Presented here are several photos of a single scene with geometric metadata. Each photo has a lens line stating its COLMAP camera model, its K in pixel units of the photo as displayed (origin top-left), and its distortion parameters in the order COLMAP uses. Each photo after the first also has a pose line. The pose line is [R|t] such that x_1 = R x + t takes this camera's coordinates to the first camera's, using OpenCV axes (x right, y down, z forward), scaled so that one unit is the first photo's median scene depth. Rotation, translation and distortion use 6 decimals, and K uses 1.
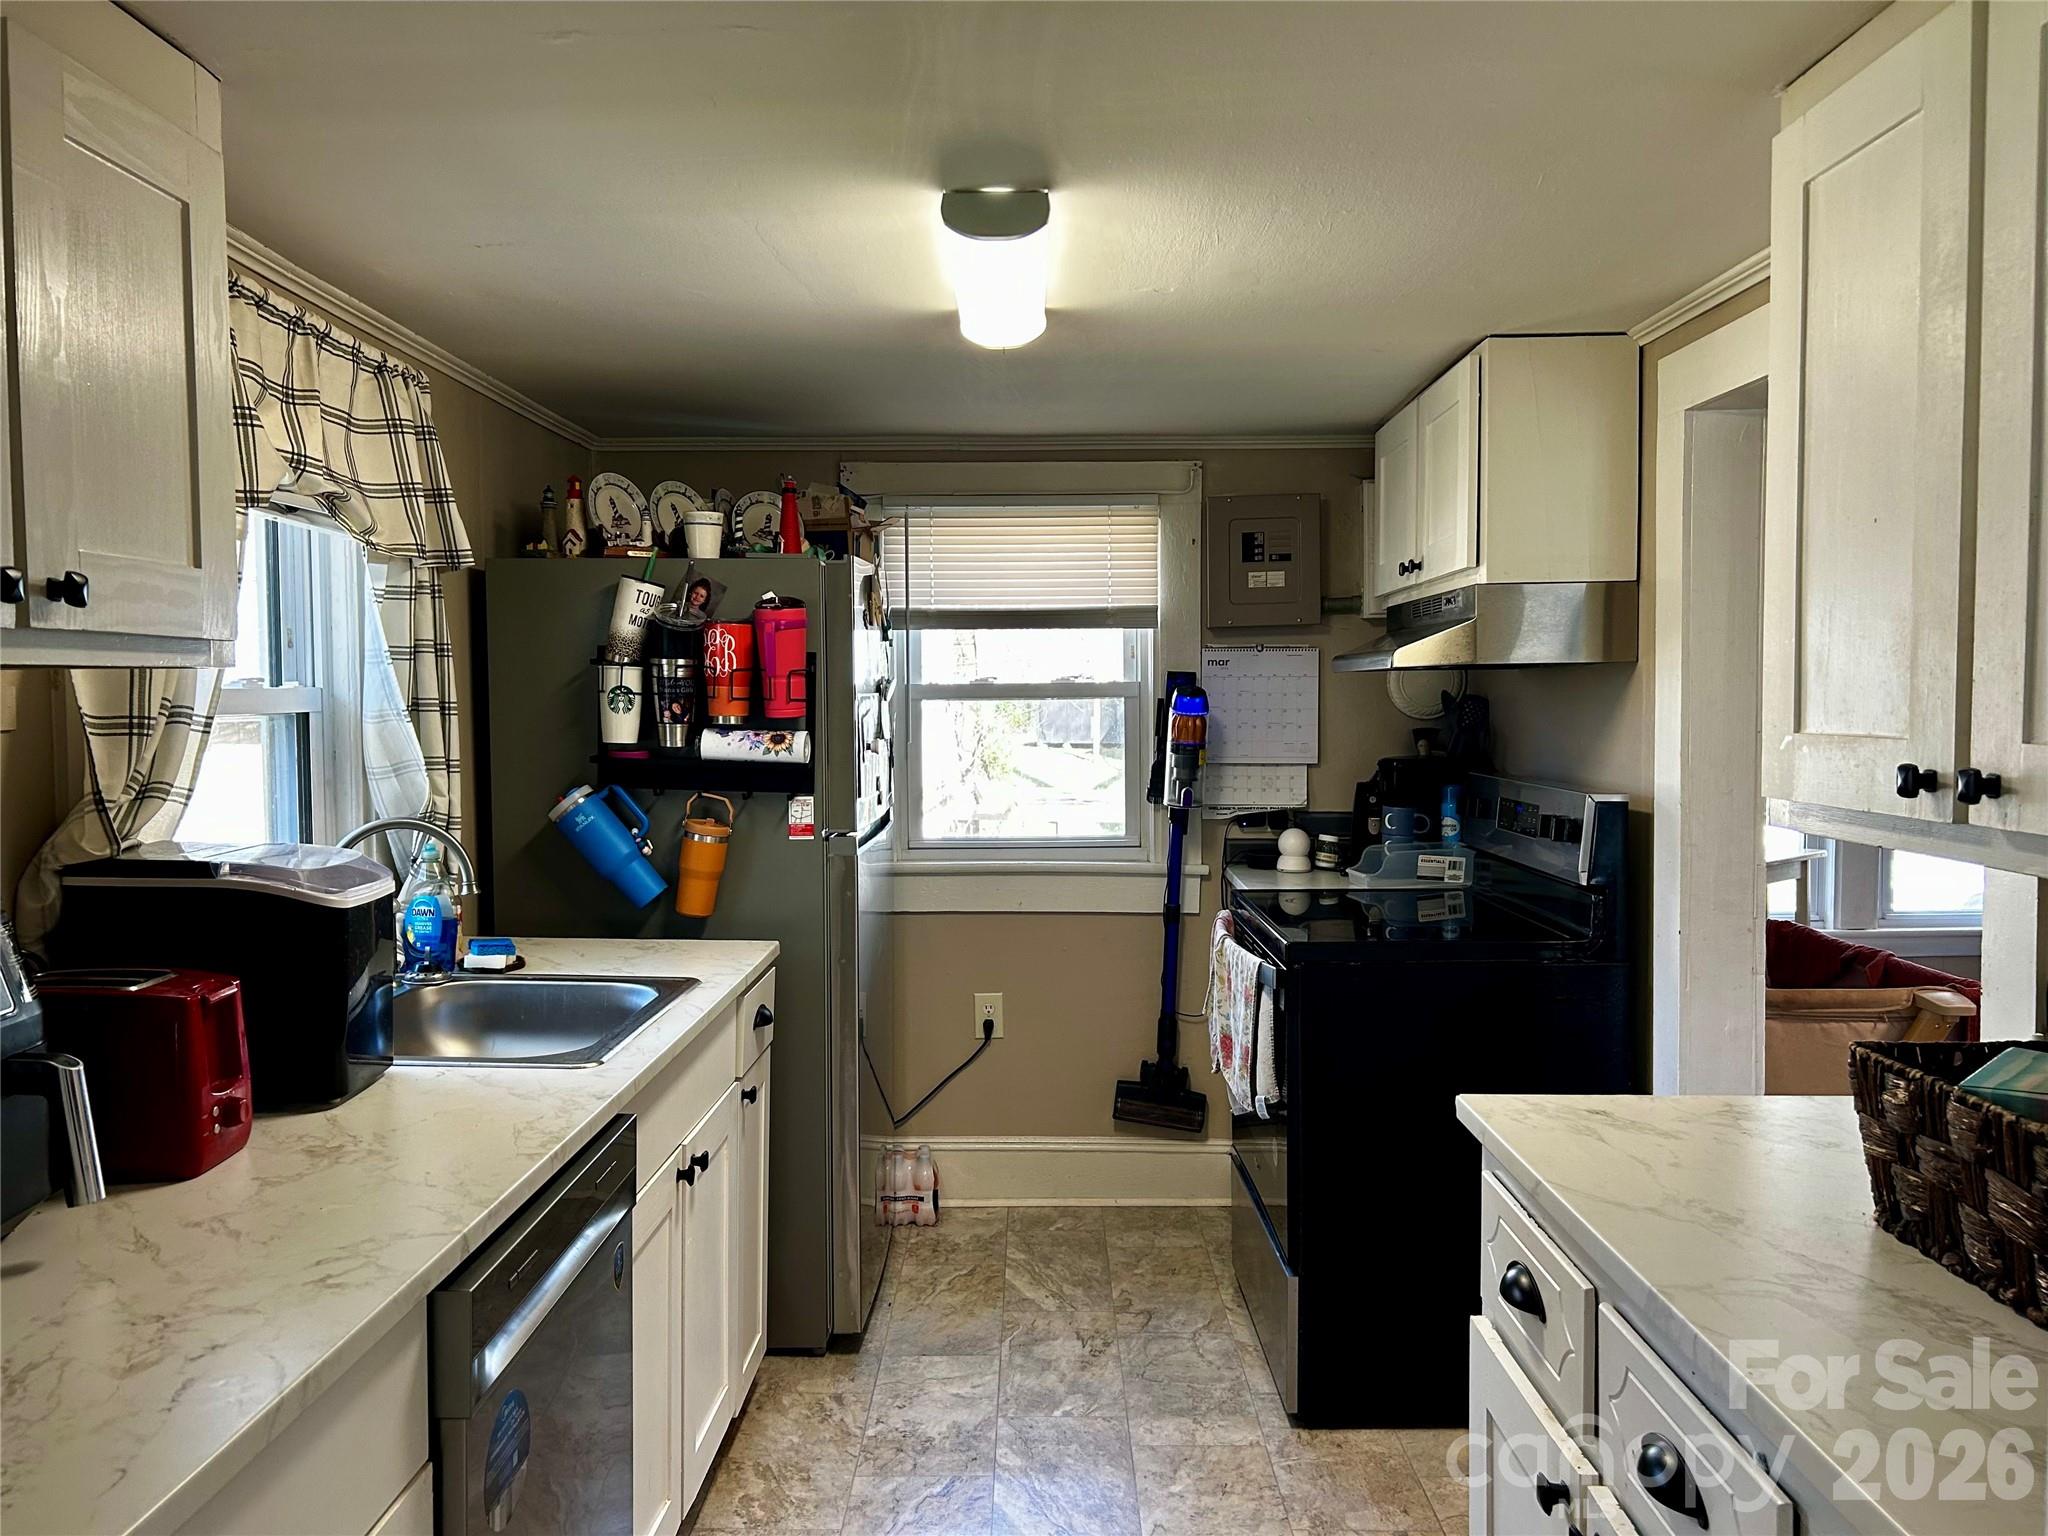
lens RADIAL K [[1527.1, 0, 1002.2], [0, 1527.1, 773.1], [0, 0, 1]] dist [0.060298, -0.068017]
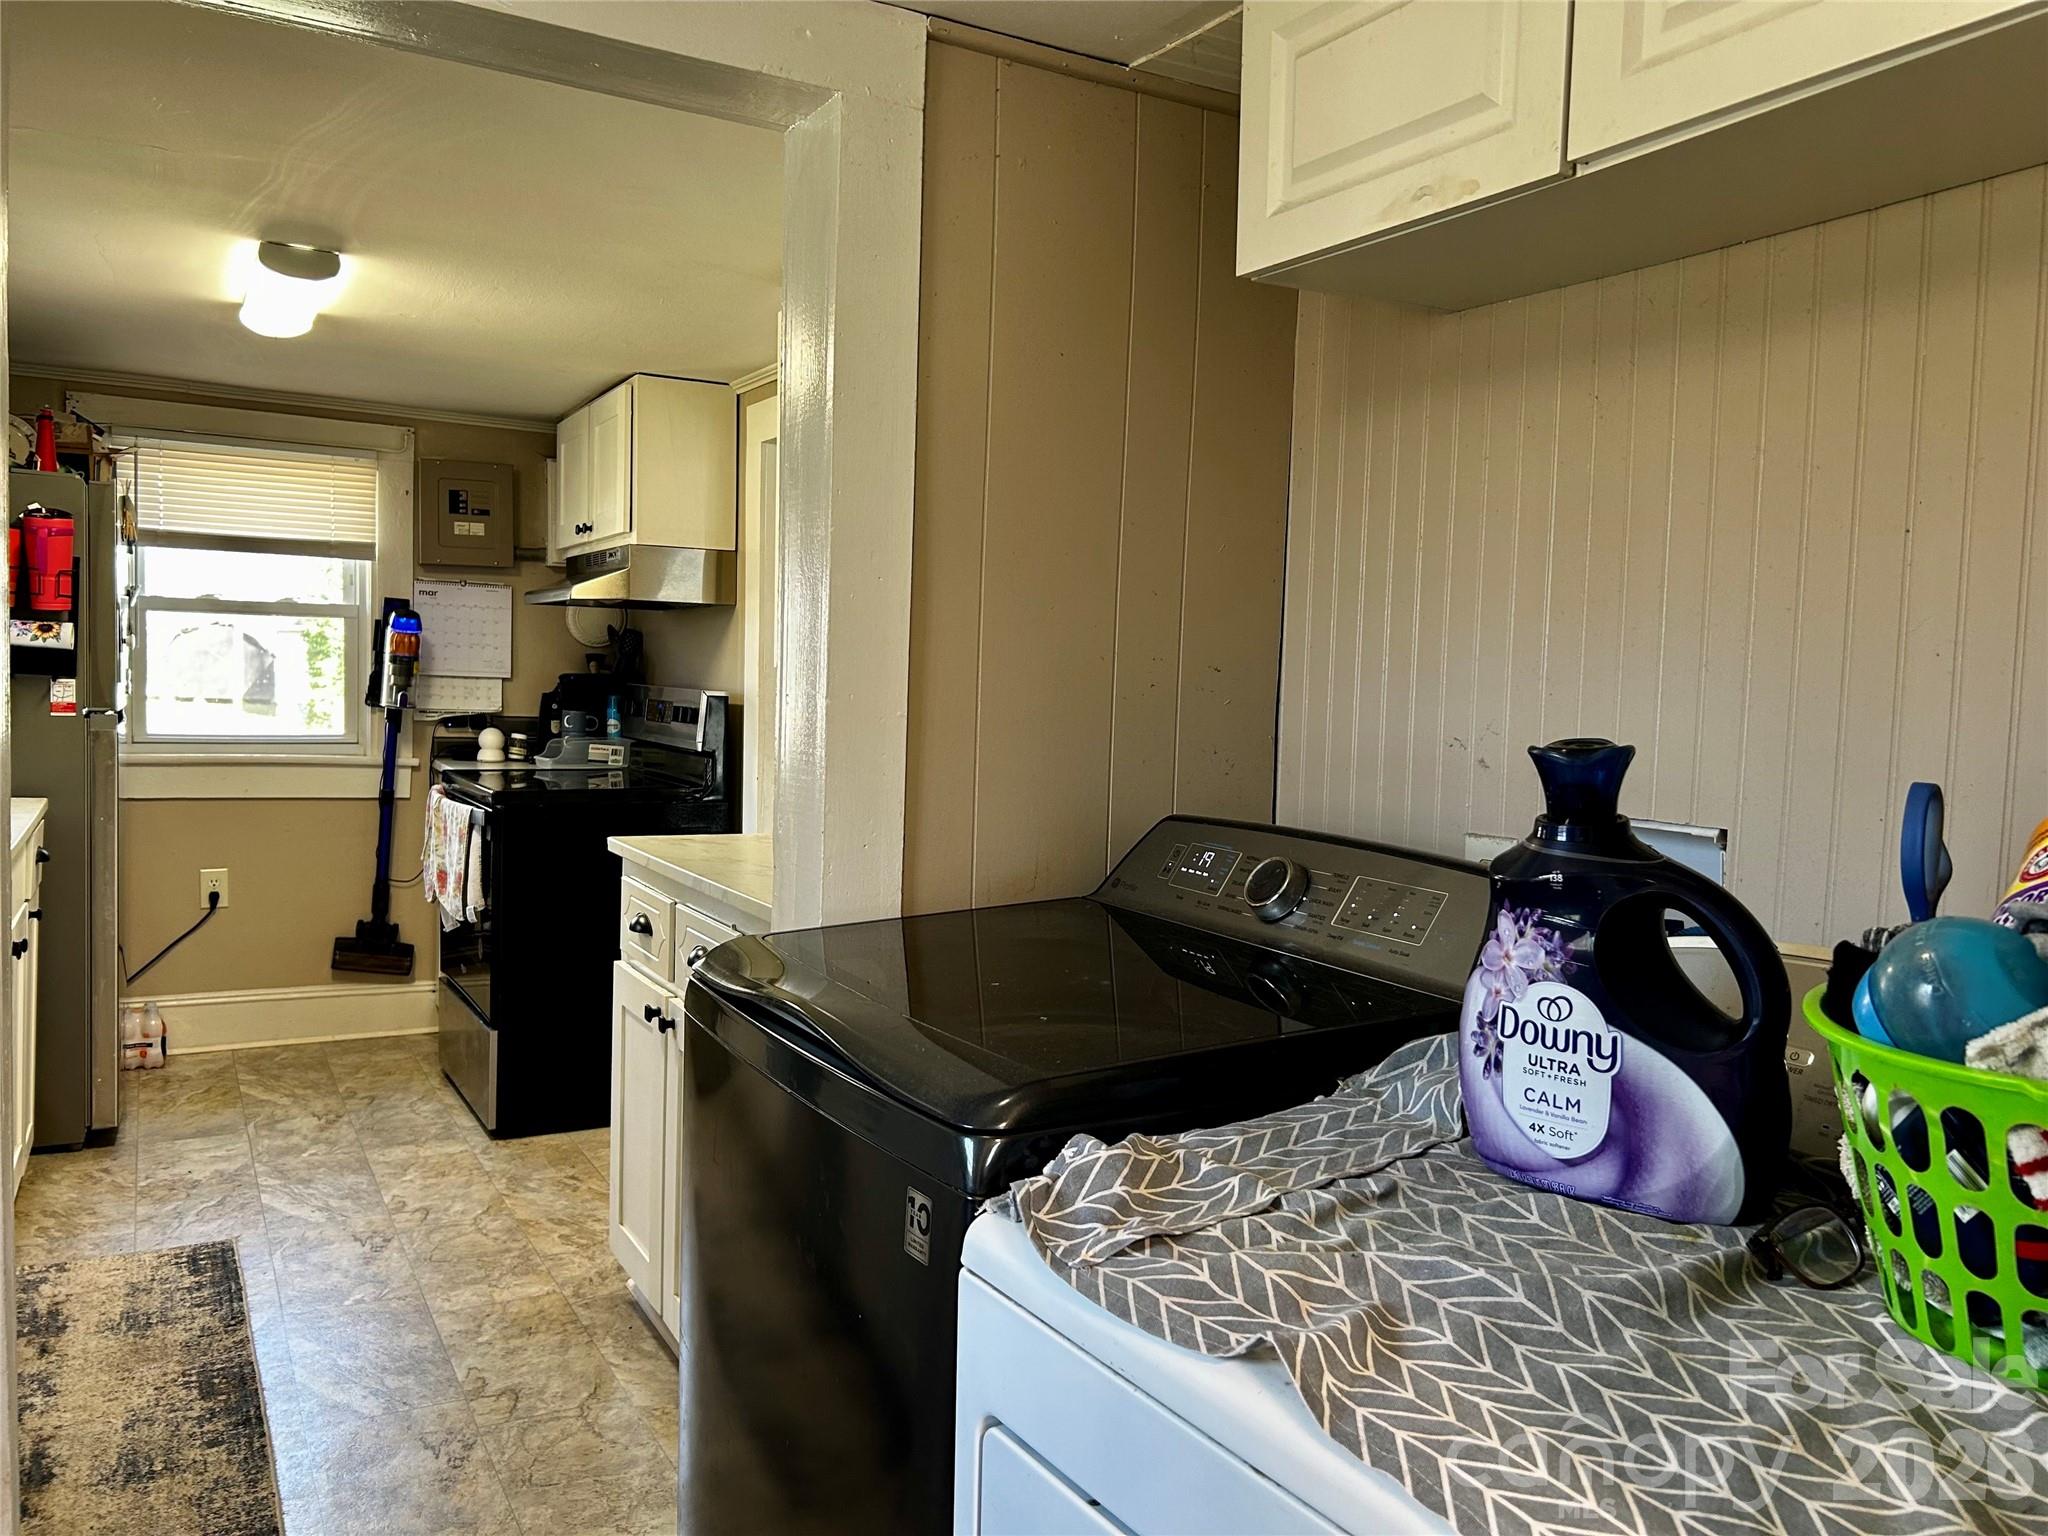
lens RADIAL K [[1527.1, 0, 1007.5], [0, 1527.1, 766.9], [0, 0, 1]] dist [0.060298, -0.068017]
pose [[0.863159, 0.002130, 0.504927, -0.104397], [-0.010725, 0.999843, 0.014116, 0.058128], [-0.504818, -0.017600, 0.863046, -0.397085]]
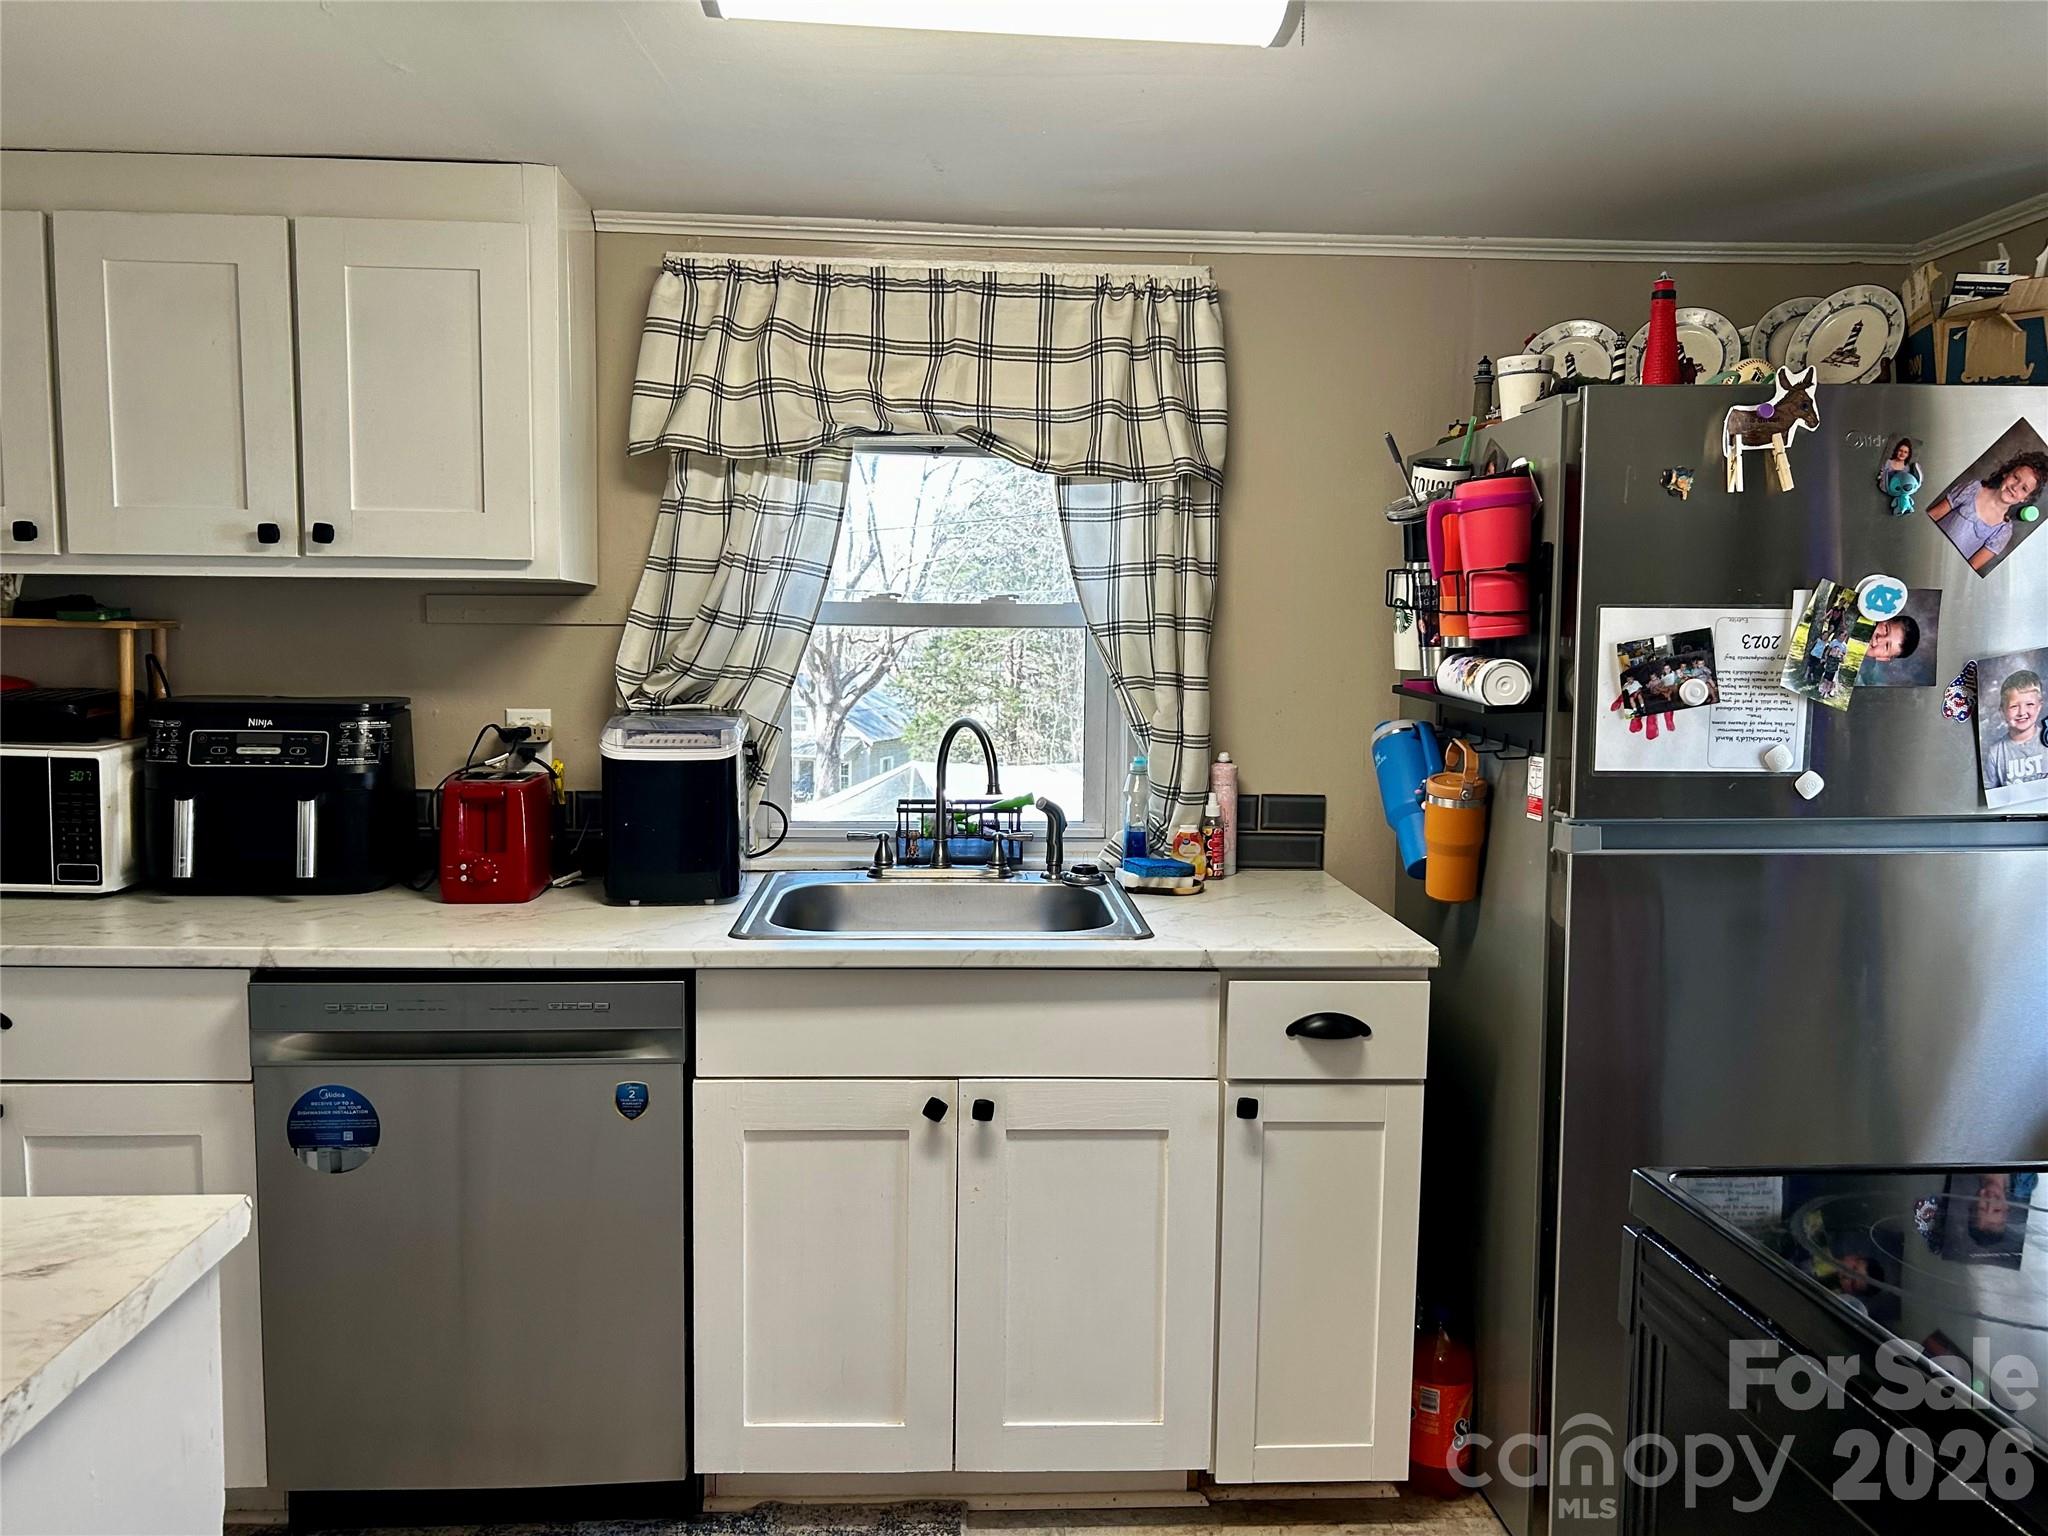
lens RADIAL K [[1527.1, 0, 1005.4], [0, 1527.1, 766.0], [0, 0, 1]] dist [0.060298, -0.068017]
pose [[0.072564, 0.079869, -0.994161, 0.525794], [-0.069017, 0.994801, 0.074883, -0.014843], [0.994973, 0.063180, 0.077699, 0.705942]]
